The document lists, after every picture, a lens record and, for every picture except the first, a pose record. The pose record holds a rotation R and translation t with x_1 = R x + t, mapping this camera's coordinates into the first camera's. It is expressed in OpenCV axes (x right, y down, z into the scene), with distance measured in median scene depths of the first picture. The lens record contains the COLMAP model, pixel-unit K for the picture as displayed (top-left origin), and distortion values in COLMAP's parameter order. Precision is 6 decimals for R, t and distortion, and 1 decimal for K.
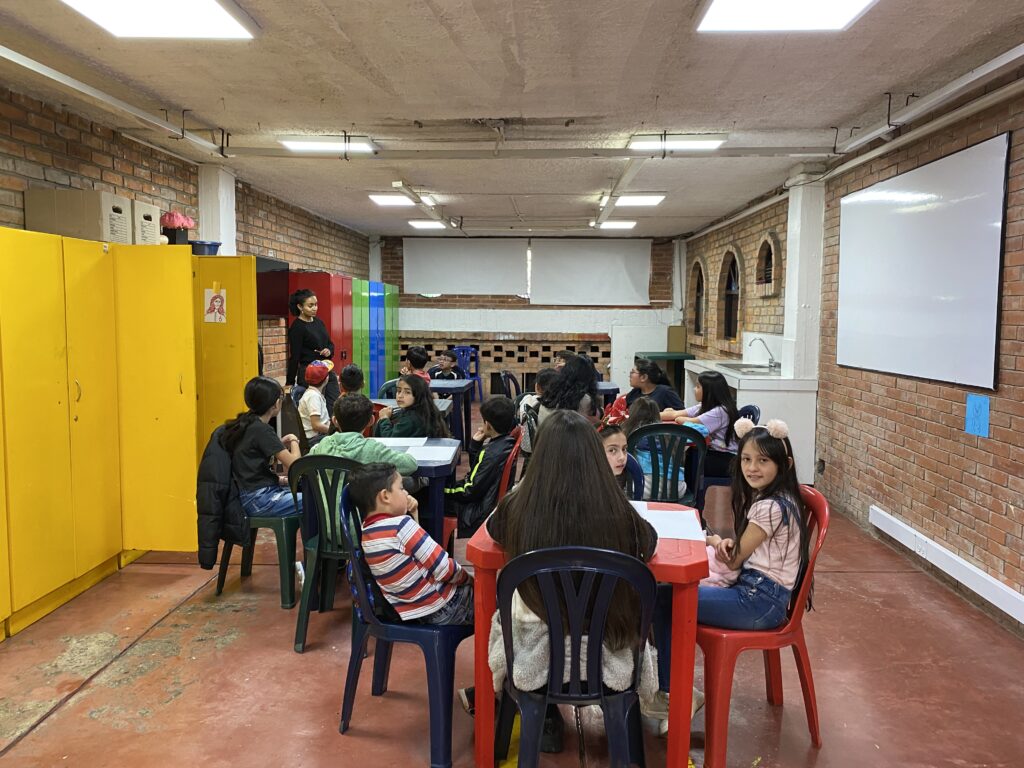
lens RADIAL K [[783.0, 0, 510.8], [0, 783.0, 381.9], [0, 0, 1]] dist [0.036762, -0.041955]
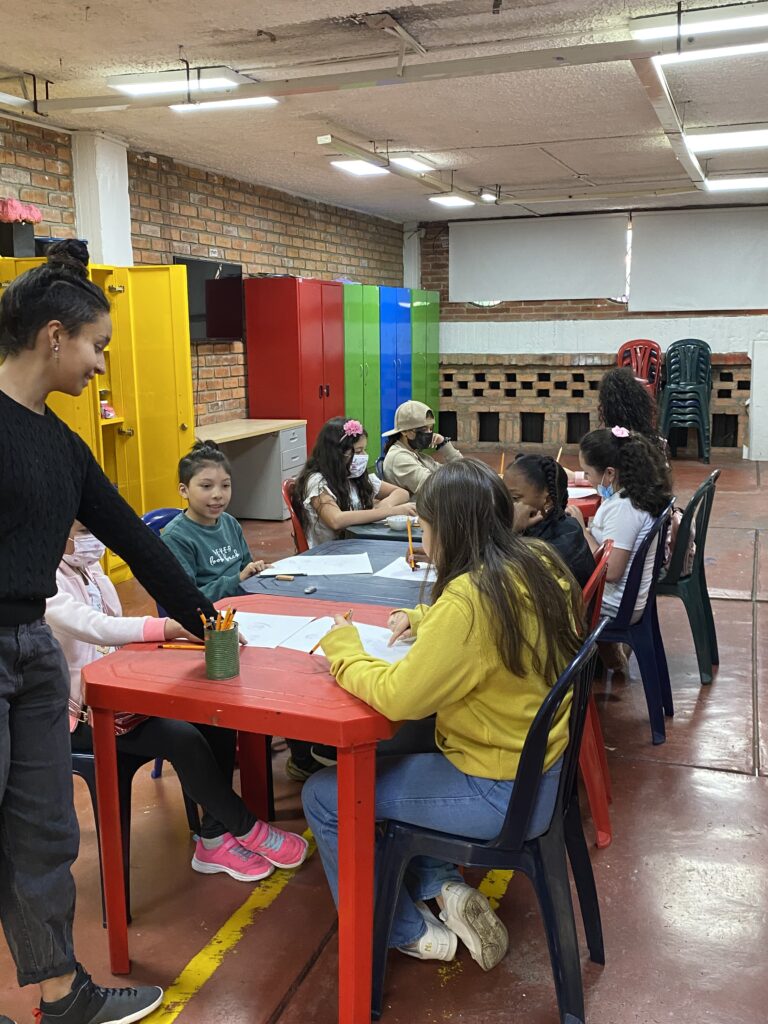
lens RADIAL K [[1039.3, 0, 383.0], [0, 1039.3, 514.9], [0, 0, 1]] dist [0.027097, 0.000000]
pose [[0.954755, 0.025828, -0.296271, 0.113675], [-0.000043, 0.996234, 0.086709, -0.001829], [0.297395, -0.082773, 0.951160, 0.074236]]
